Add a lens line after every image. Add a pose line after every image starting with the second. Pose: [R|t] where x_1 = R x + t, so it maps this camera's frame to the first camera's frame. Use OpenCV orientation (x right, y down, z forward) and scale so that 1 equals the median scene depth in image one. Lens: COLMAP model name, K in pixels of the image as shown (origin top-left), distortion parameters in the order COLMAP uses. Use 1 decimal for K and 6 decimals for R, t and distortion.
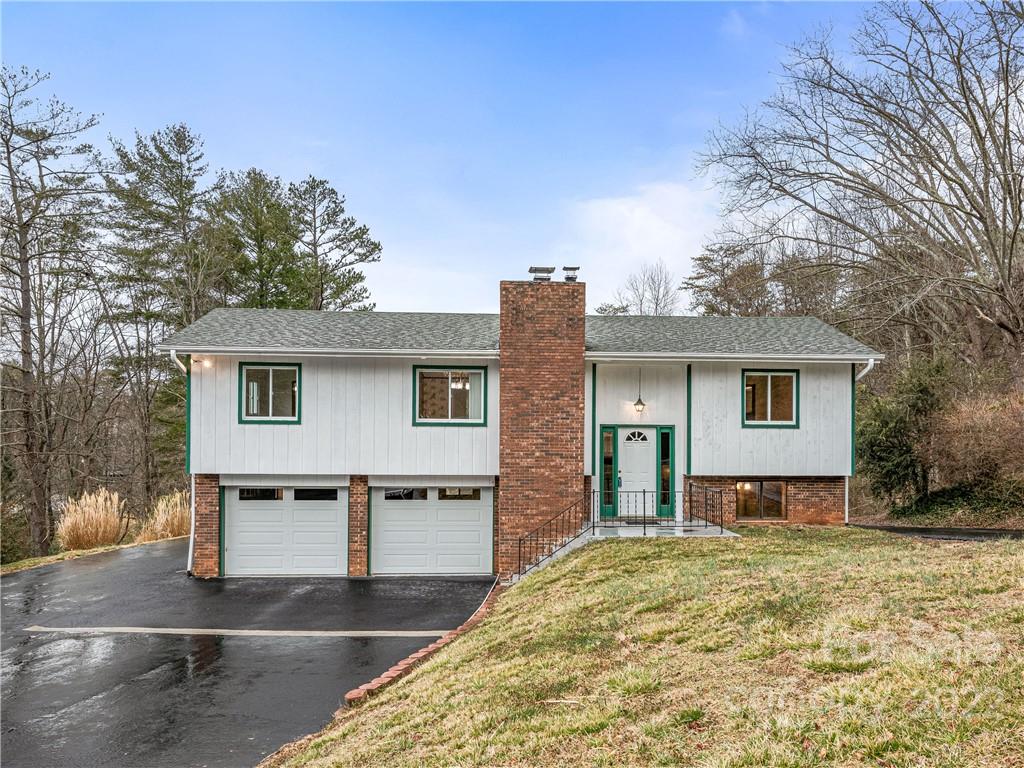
lens RADIAL K [[798.8, 0, 512.1], [0, 798.8, 379.7], [0, 0, 1]] dist [0.013486, 0.008965]
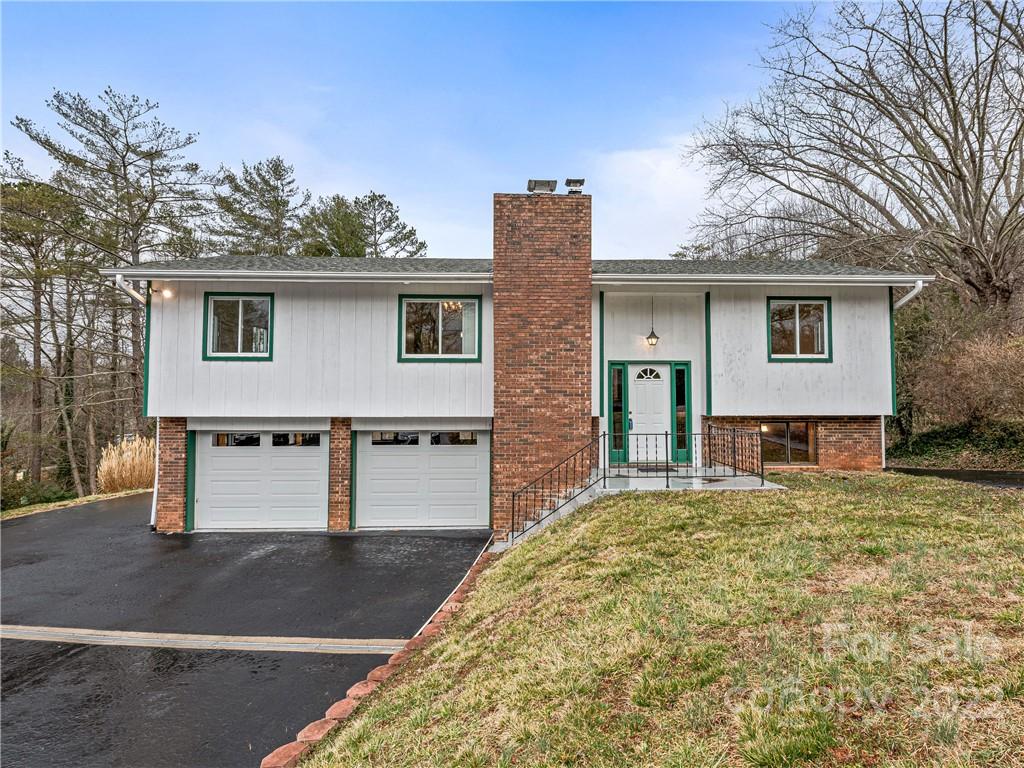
lens RADIAL K [[545.5, 0, 530.4], [0, 545.5, 355.2], [0, 0, 1]] dist [0.001547, -0.004209]
pose [[0.999913, -0.006913, -0.011271, 0.029399], [0.006796, 0.999924, -0.010321, 0.056464], [0.011342, 0.010244, 0.999883, 0.387429]]
